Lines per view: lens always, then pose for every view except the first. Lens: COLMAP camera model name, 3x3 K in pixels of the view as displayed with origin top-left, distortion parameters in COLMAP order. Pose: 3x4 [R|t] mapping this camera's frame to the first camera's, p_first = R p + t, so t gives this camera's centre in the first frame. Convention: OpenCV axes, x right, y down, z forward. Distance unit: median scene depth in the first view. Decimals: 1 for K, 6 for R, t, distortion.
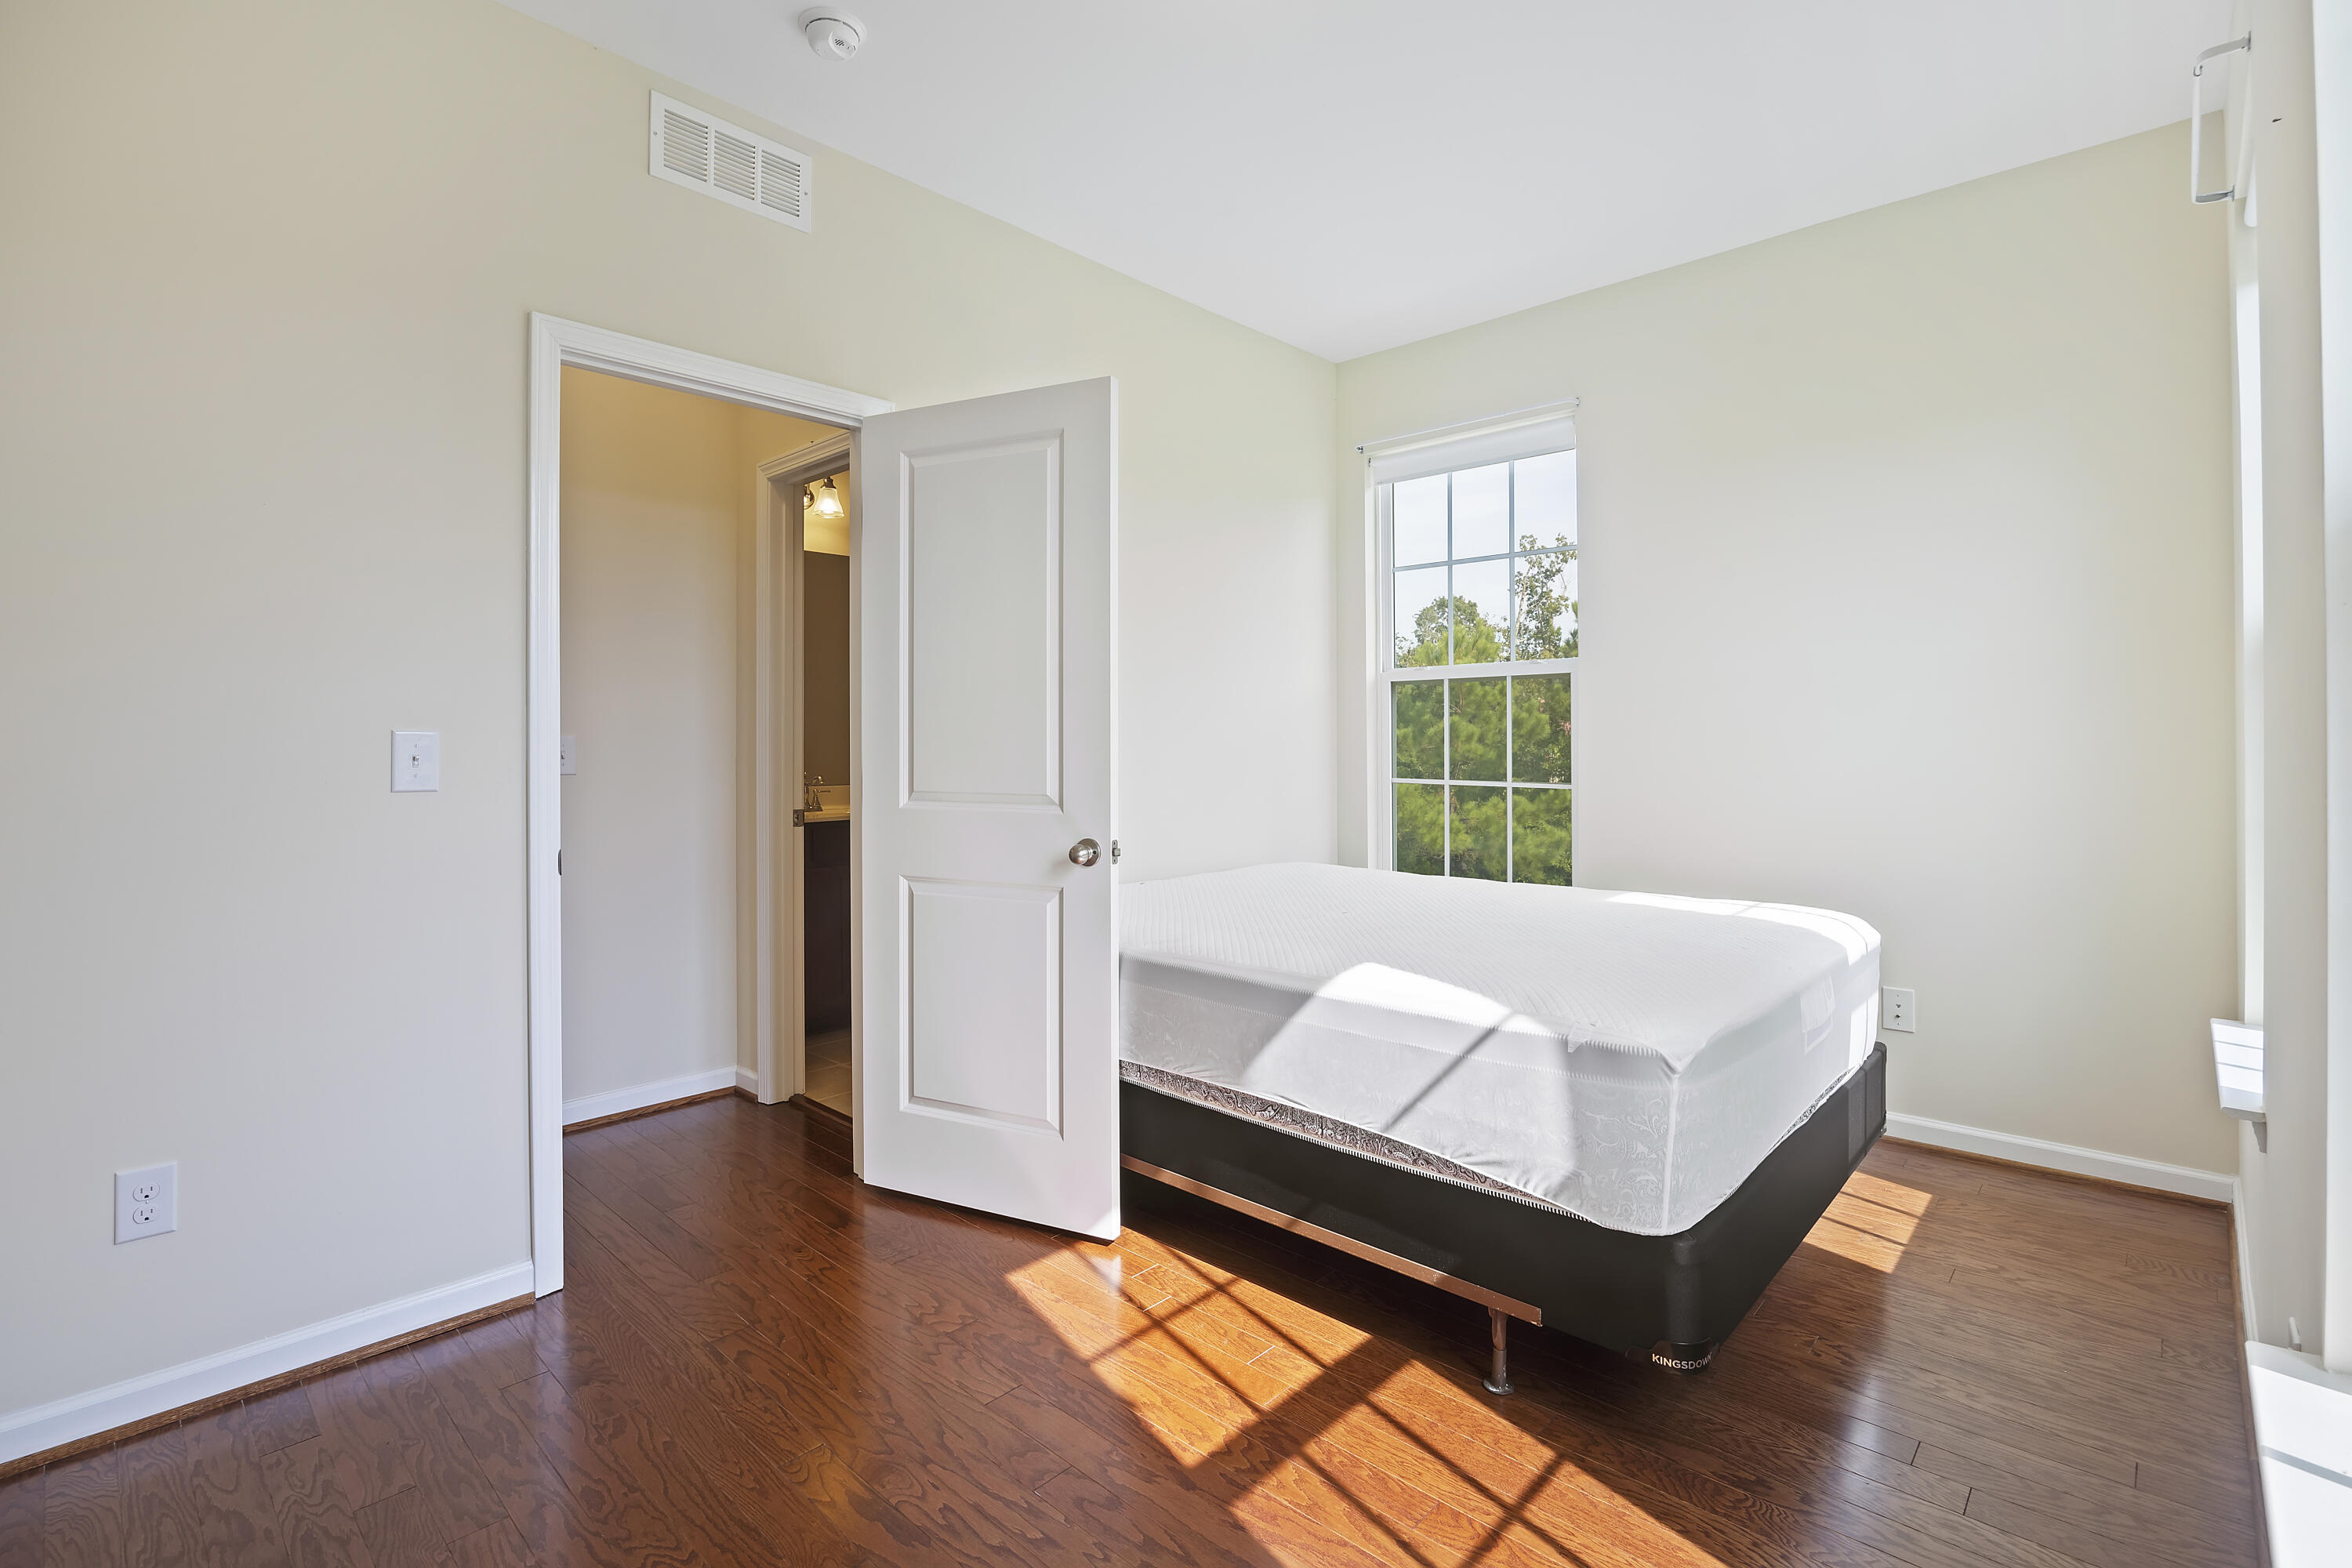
lens RADIAL K [[1067.3, 0, 1196.5], [0, 1067.3, 750.0], [0, 0, 1]] dist [0.001455, 0.001160]
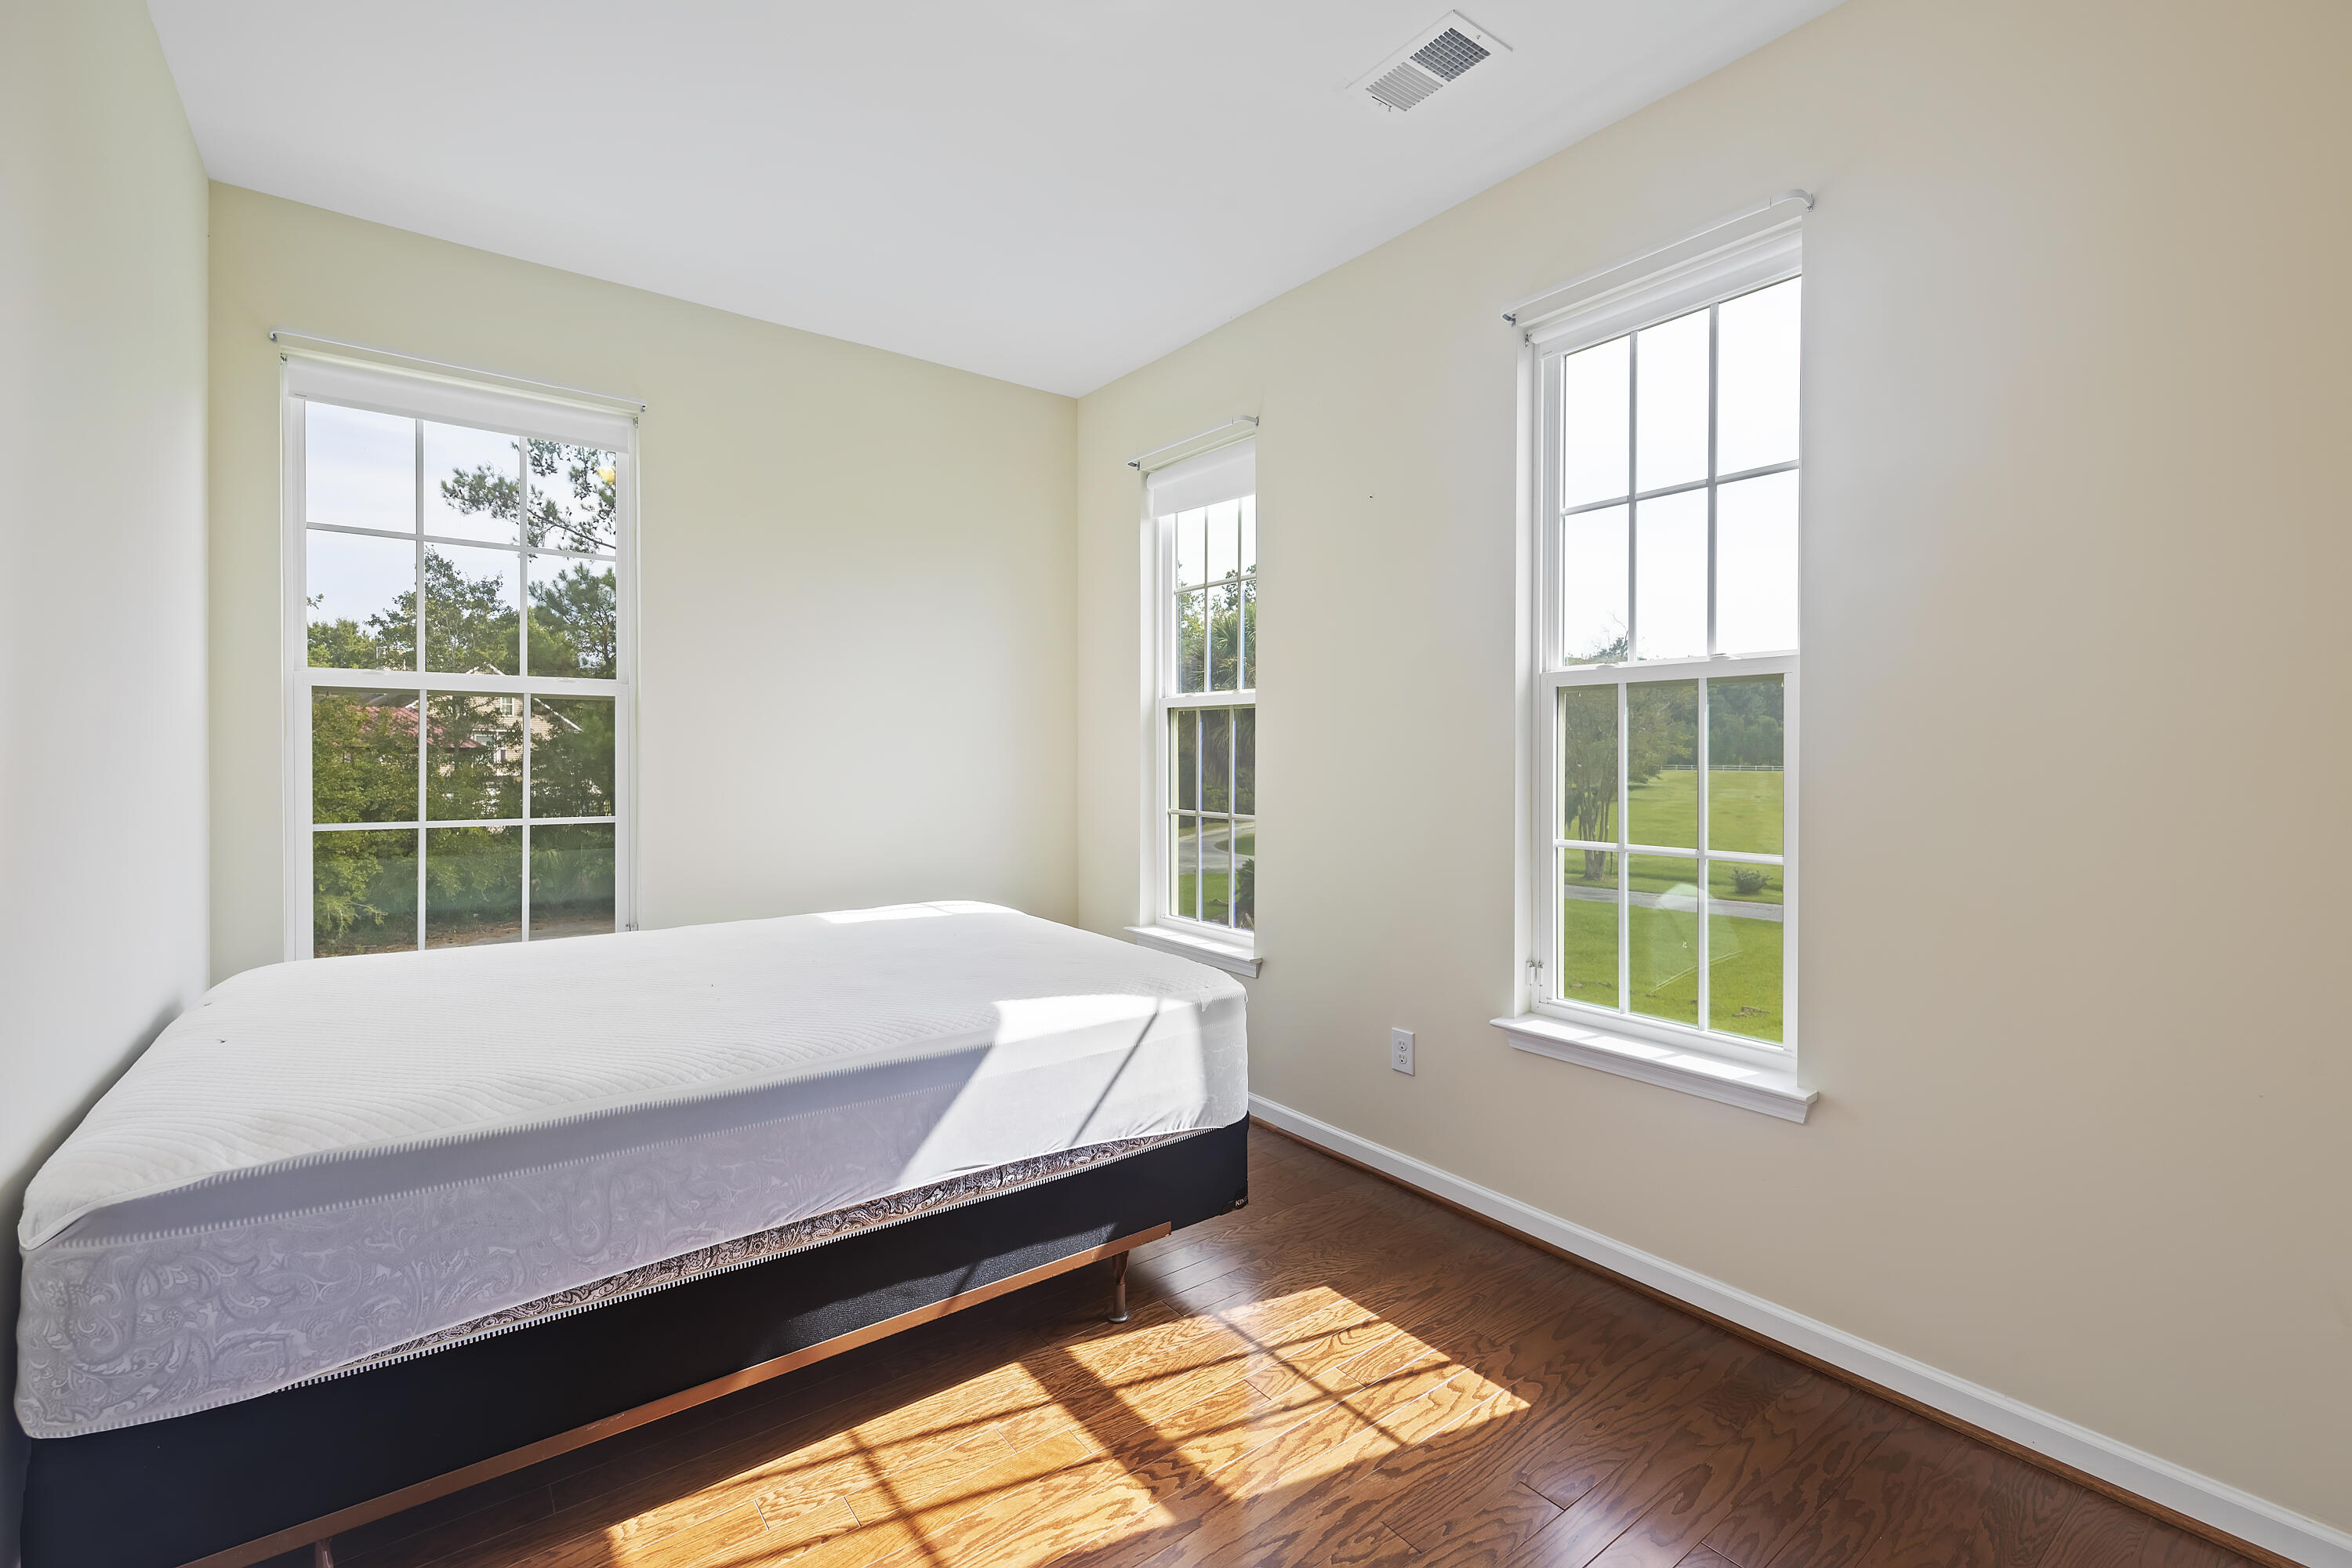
lens RADIAL K [[1009.1, 0, 1188.1], [0, 1009.1, 751.6], [0, 0, 1]] dist [0.011234, -0.000277]
pose [[0.171404, 0.011223, 0.985137, -0.786959], [0.000051, 0.999935, -0.011401, -0.027538], [-0.985201, 0.002004, 0.171392, 0.683025]]
